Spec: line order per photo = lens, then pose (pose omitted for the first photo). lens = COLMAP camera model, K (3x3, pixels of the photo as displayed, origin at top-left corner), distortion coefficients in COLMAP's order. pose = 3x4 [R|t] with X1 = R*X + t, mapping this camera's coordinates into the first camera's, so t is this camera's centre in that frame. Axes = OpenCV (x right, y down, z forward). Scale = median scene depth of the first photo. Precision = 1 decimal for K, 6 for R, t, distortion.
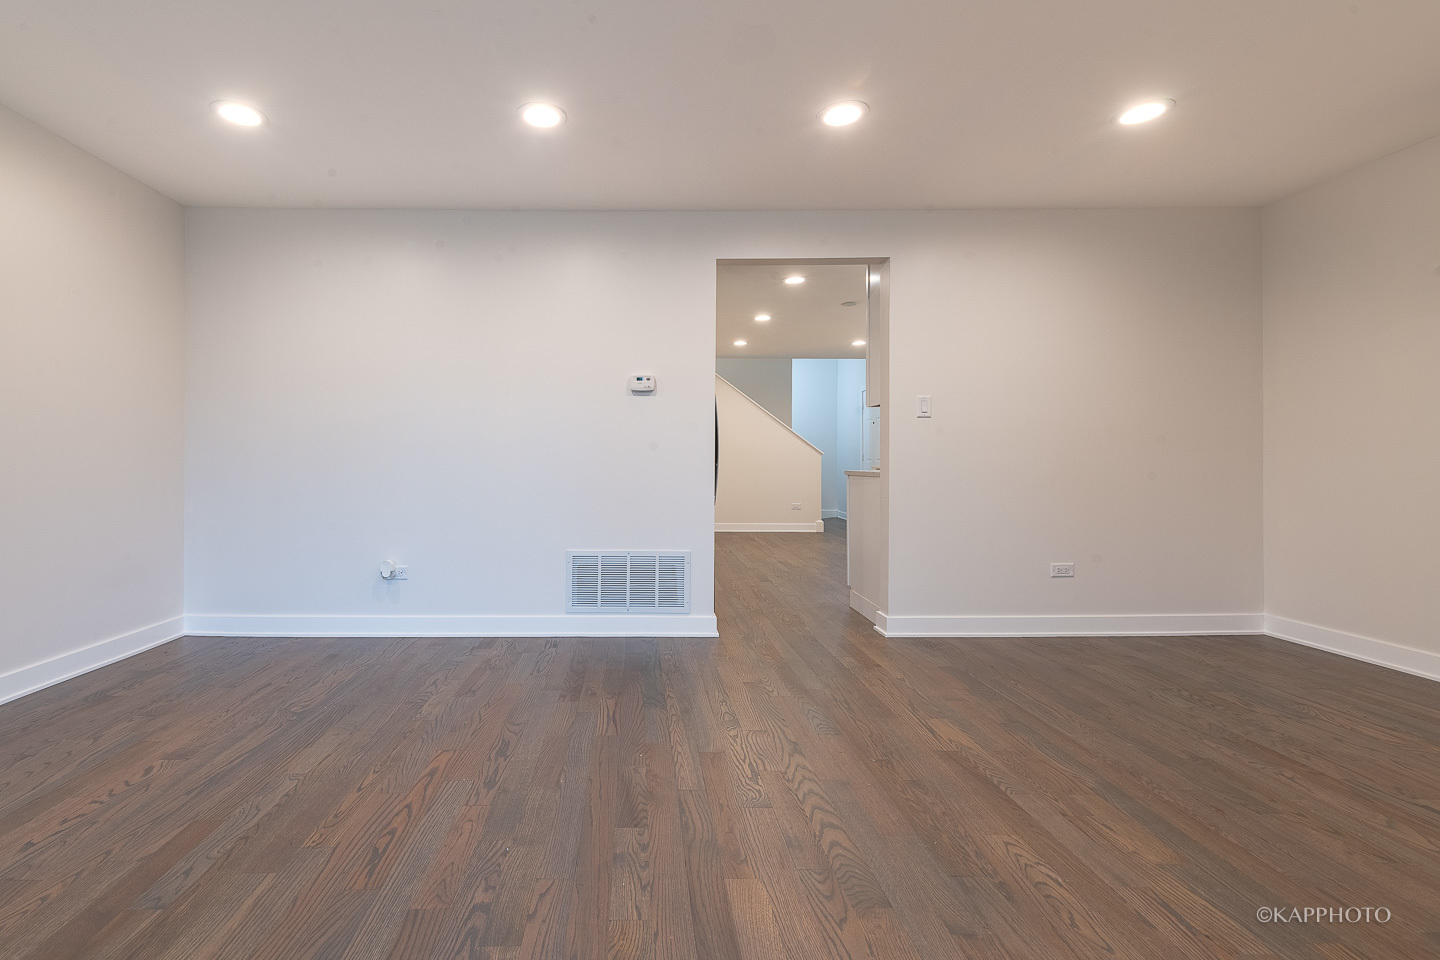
lens RADIAL K [[591.0, 0, 676.9], [0, 591.0, 466.5], [0, 0, 1]] dist [0.016235, -0.005767]
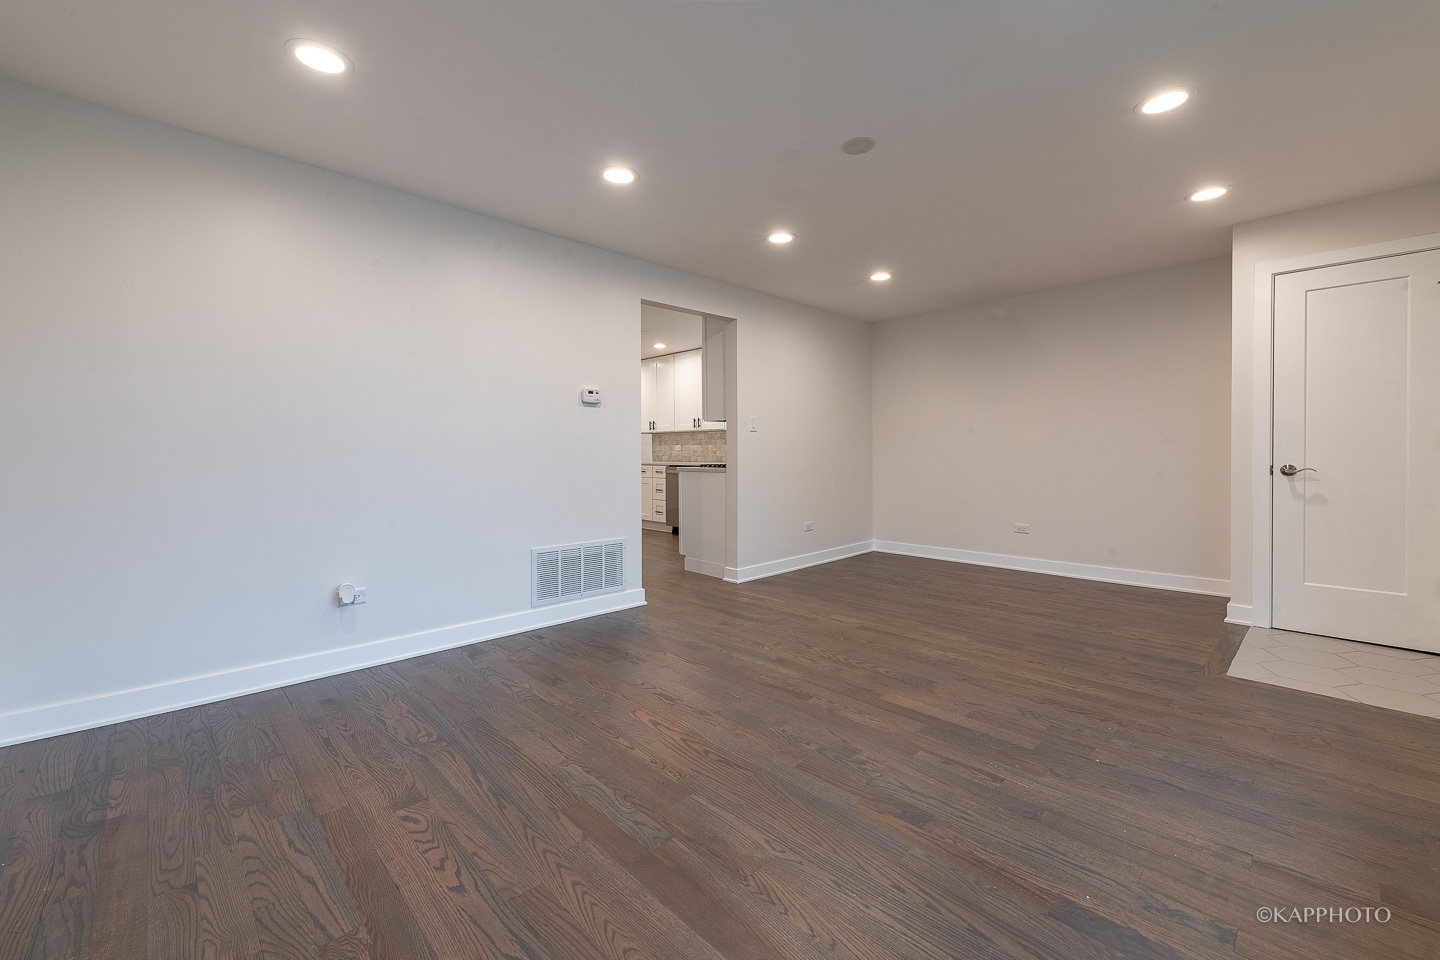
lens RADIAL K [[571.9, 0, 711.3], [0, 571.9, 463.4], [0, 0, 1]] dist [0.018177, -0.006307]
pose [[0.733061, -0.013919, 0.680021, -1.023138], [0.006283, 0.999887, 0.013693, -0.038068], [-0.680134, -0.005765, 0.733065, 0.041183]]
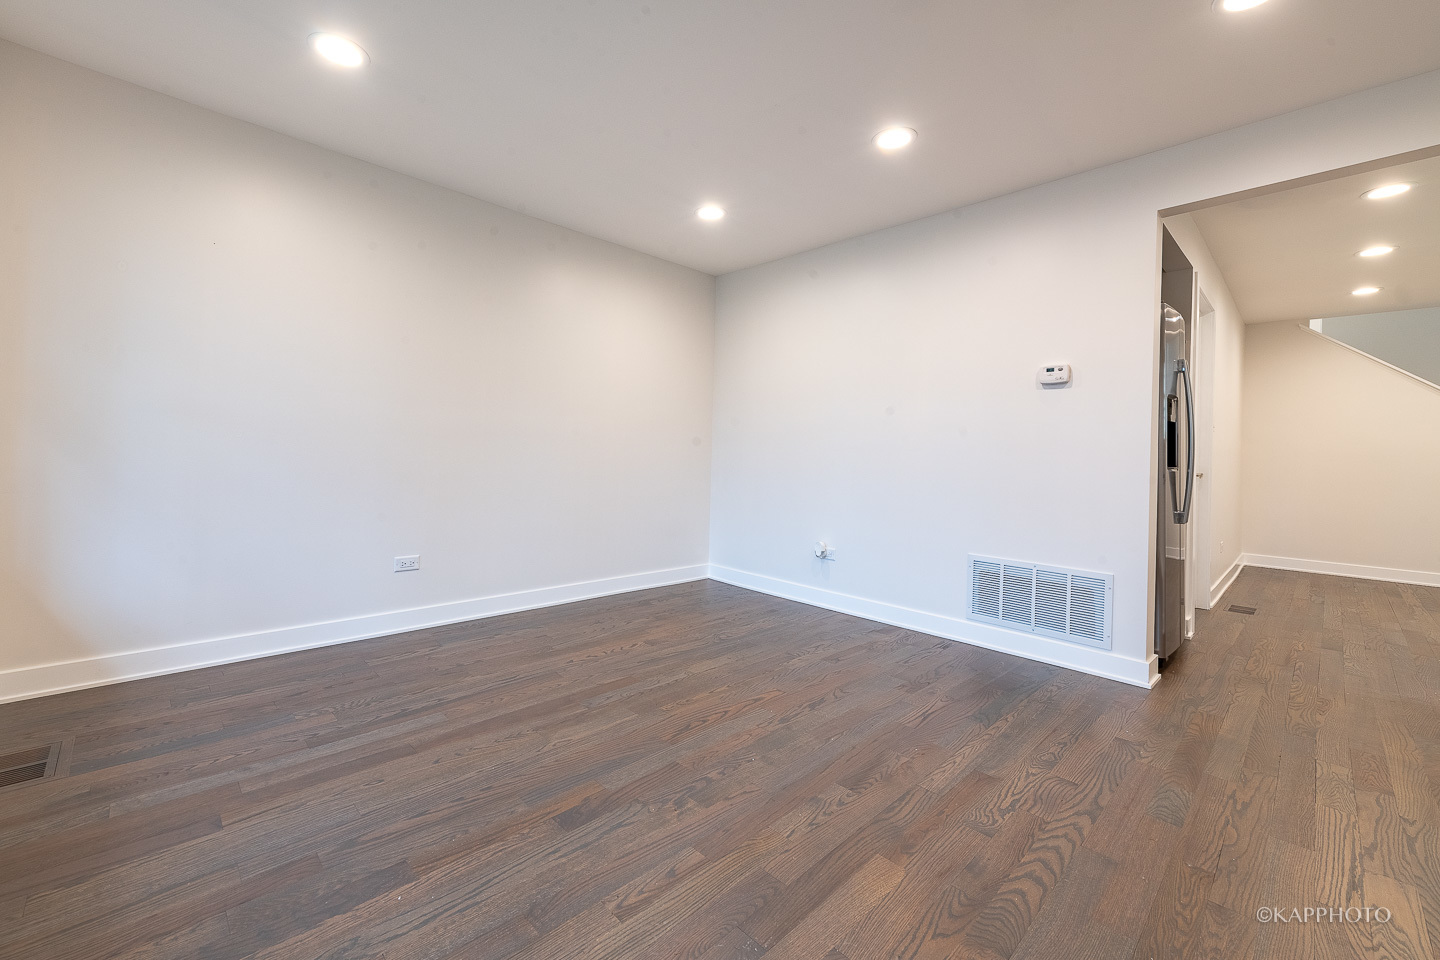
lens RADIAL K [[639.6, 0, 741.3], [0, 639.6, 458.6], [0, 0, 1]] dist [0.022374, -0.010704]
pose [[0.683480, 0.019148, -0.729718, 0.506201], [-0.031188, 0.999509, -0.002985, 0.002259], [0.729303, 0.024799, 0.683742, 0.016840]]
